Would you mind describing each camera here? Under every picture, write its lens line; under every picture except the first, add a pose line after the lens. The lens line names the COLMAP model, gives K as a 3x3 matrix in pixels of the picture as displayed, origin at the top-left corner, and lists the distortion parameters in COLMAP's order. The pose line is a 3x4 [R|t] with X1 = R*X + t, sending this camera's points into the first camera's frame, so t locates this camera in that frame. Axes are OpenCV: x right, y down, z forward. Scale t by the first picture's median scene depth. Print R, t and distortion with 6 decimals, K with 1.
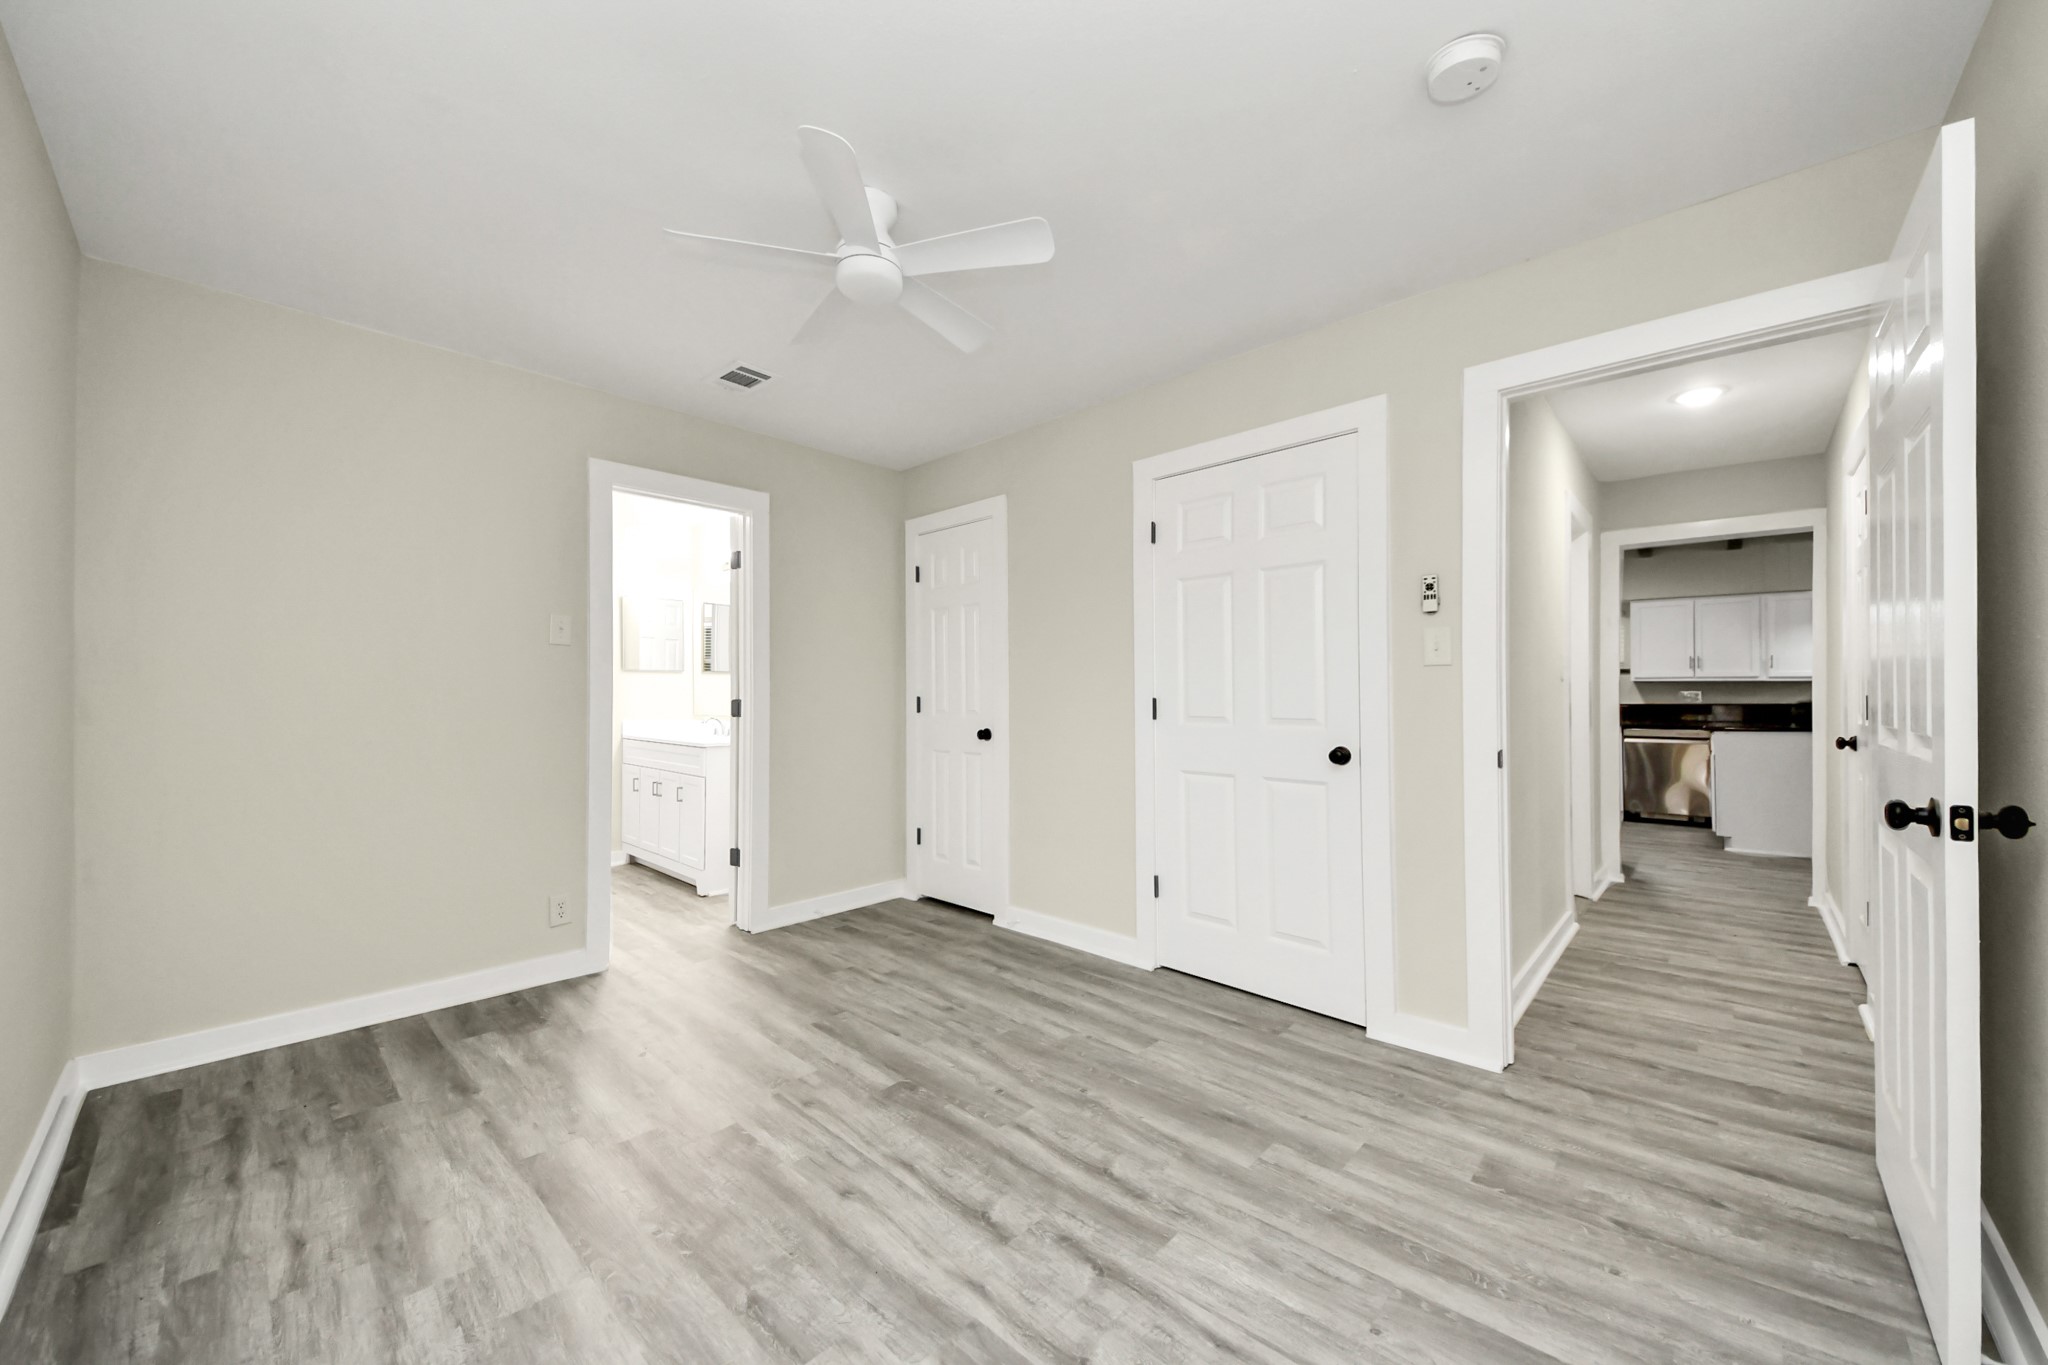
lens RADIAL K [[754.4, 0, 1024.0], [0, 754.4, 682.5], [0, 0, 1]] dist [0.059285, -0.031090]
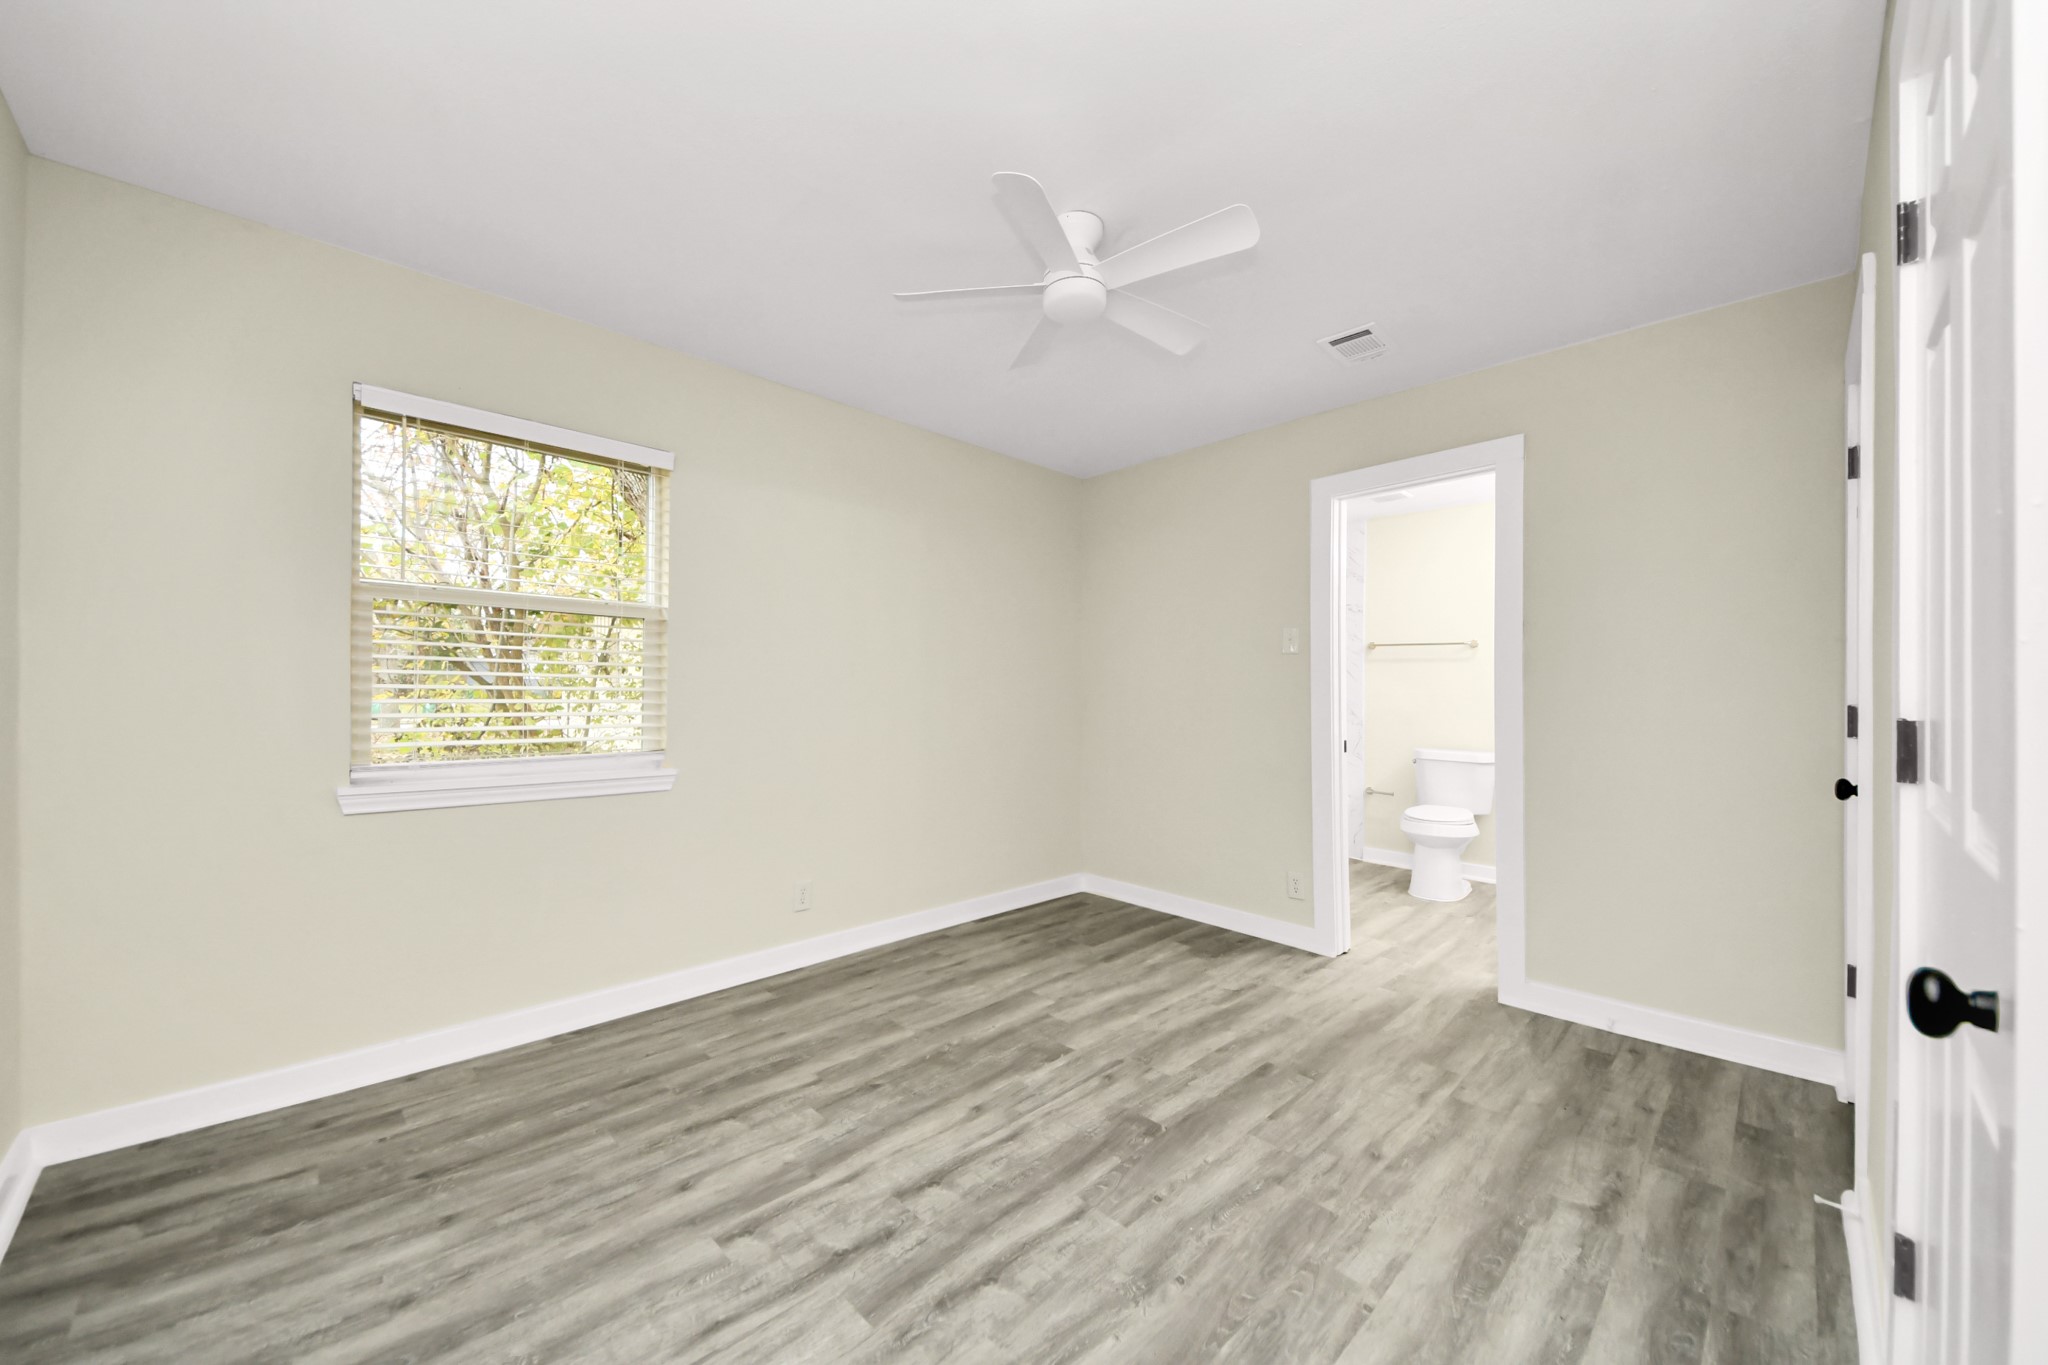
lens RADIAL K [[766.6, 0, 992.6], [0, 766.6, 690.3], [0, 0, 1]] dist [0.058739, -0.033363]
pose [[-0.065536, -0.000410, -0.997850, 0.820801], [0.015525, 0.999878, -0.001431, 0.007586], [0.997729, -0.015585, -0.065521, 0.929697]]
